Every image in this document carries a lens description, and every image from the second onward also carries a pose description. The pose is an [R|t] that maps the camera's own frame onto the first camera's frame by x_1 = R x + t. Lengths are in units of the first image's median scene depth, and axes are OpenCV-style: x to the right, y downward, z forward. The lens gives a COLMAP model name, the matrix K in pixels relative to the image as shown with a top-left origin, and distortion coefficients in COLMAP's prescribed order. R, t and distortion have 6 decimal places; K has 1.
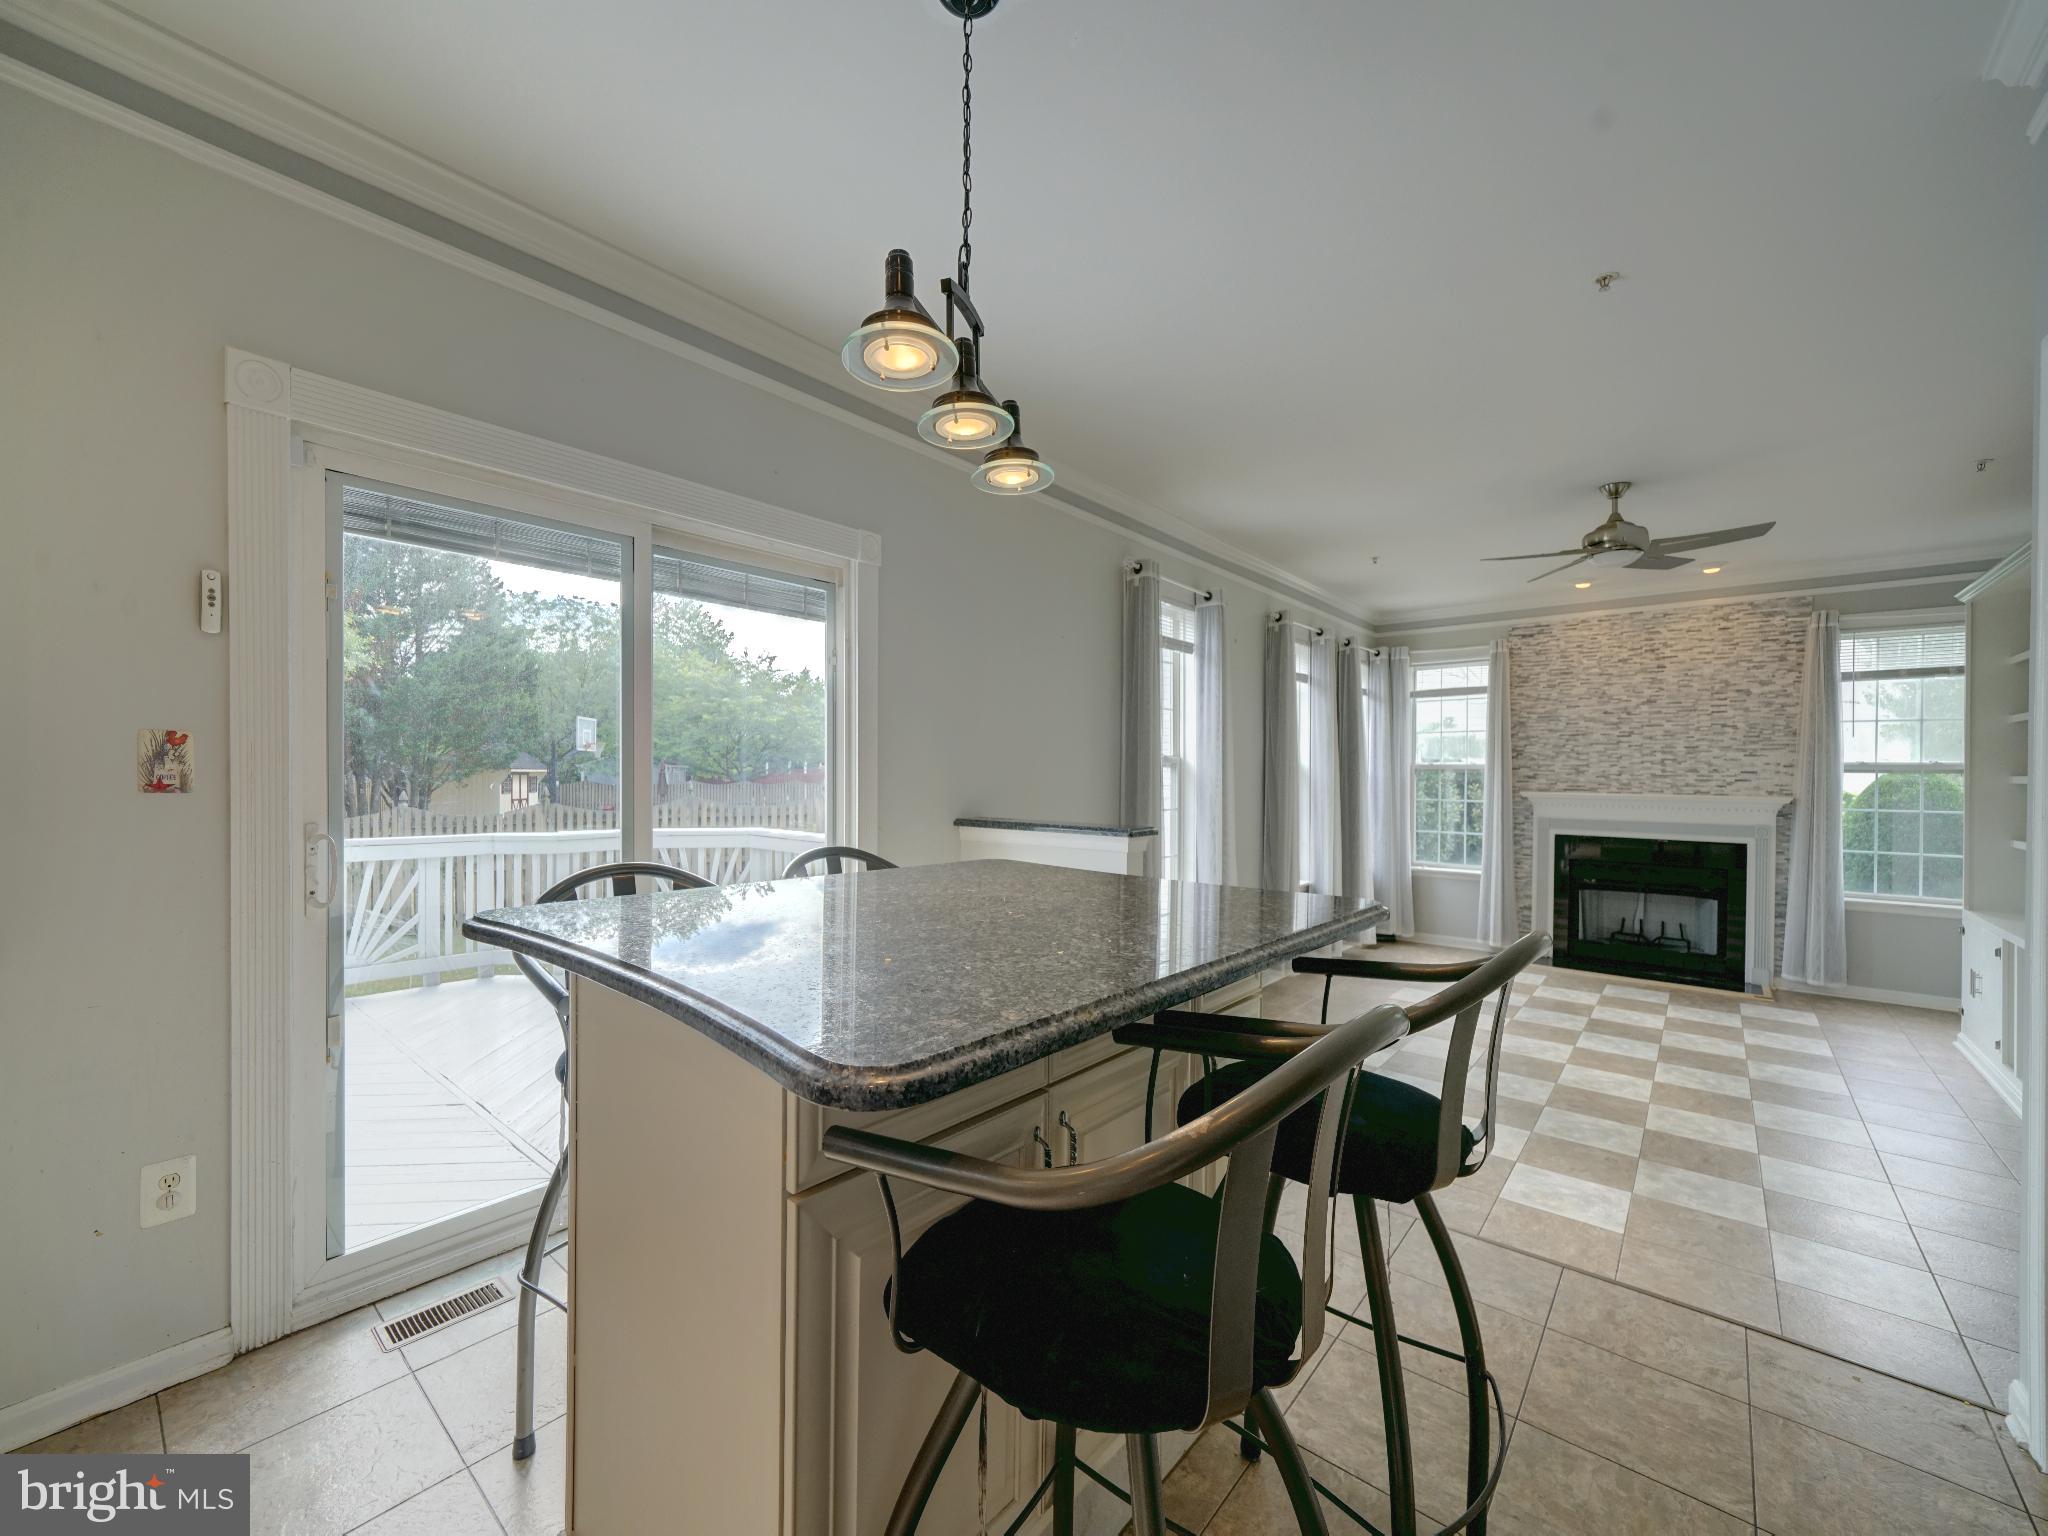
lens RADIAL K [[808.1, 0, 1020.8], [0, 808.1, 771.7], [0, 0, 1]] dist [-0.004214, 0.000521]
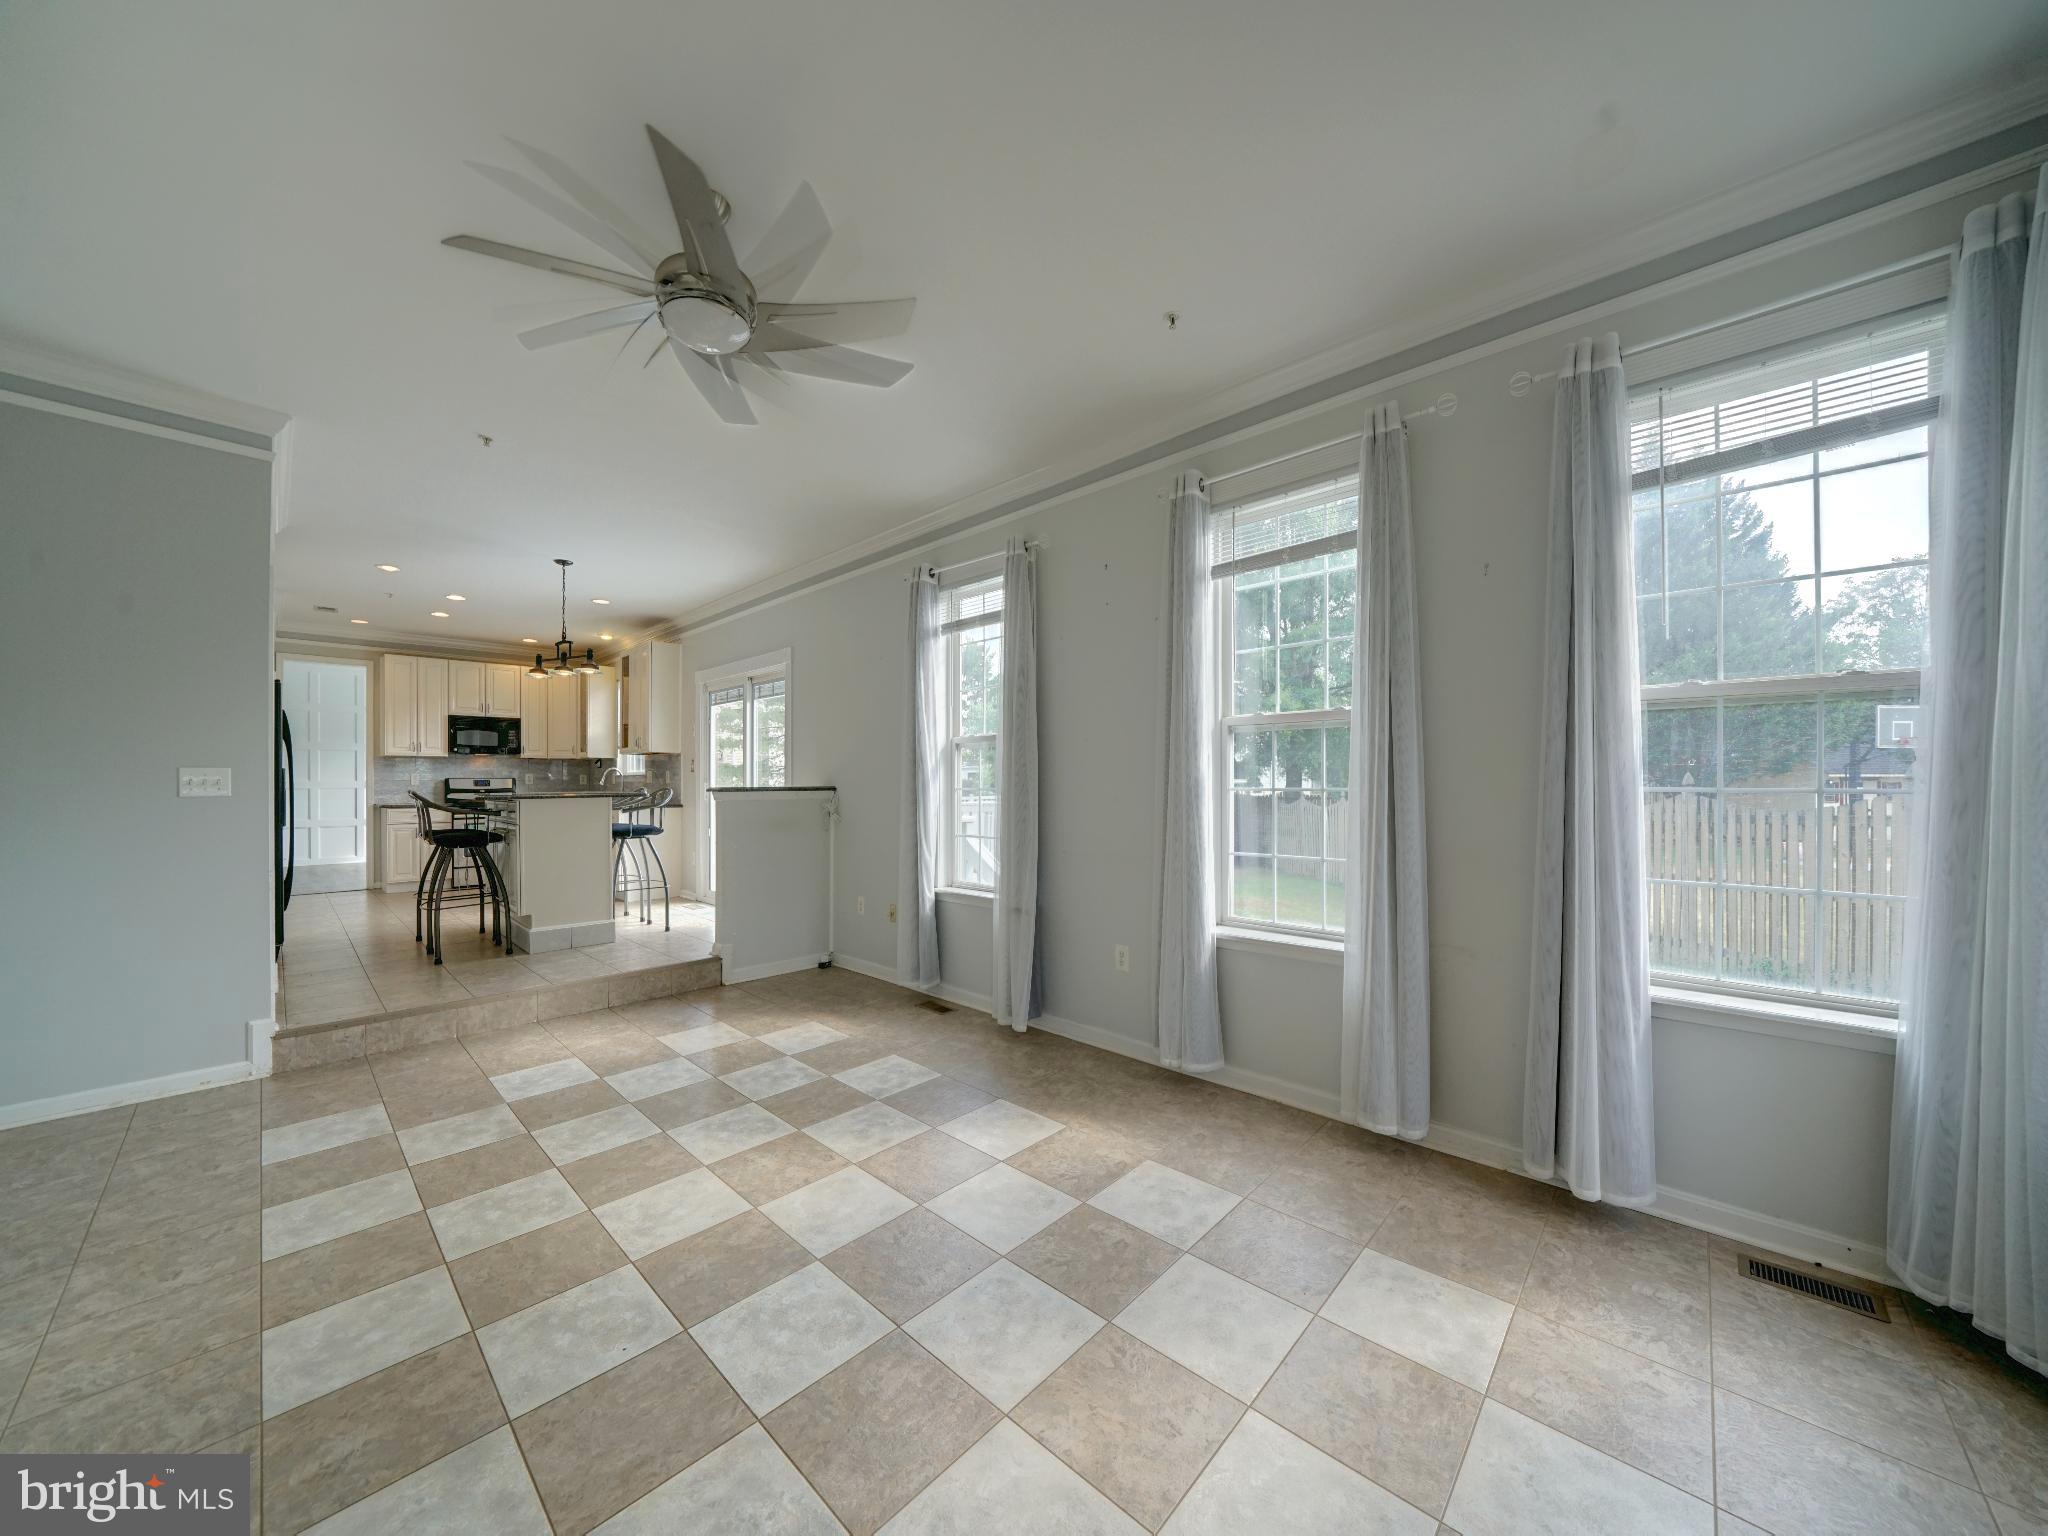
lens RADIAL K [[720.1, 0, 1028.6], [0, 720.1, 788.8], [0, 0, 1]] dist [-0.016893, 0.000232]
pose [[-0.039321, -0.003855, -0.999219, 0.799928], [0.009891, 0.999942, -0.004247, 0.036072], [0.999178, -0.010051, -0.039280, 0.818270]]
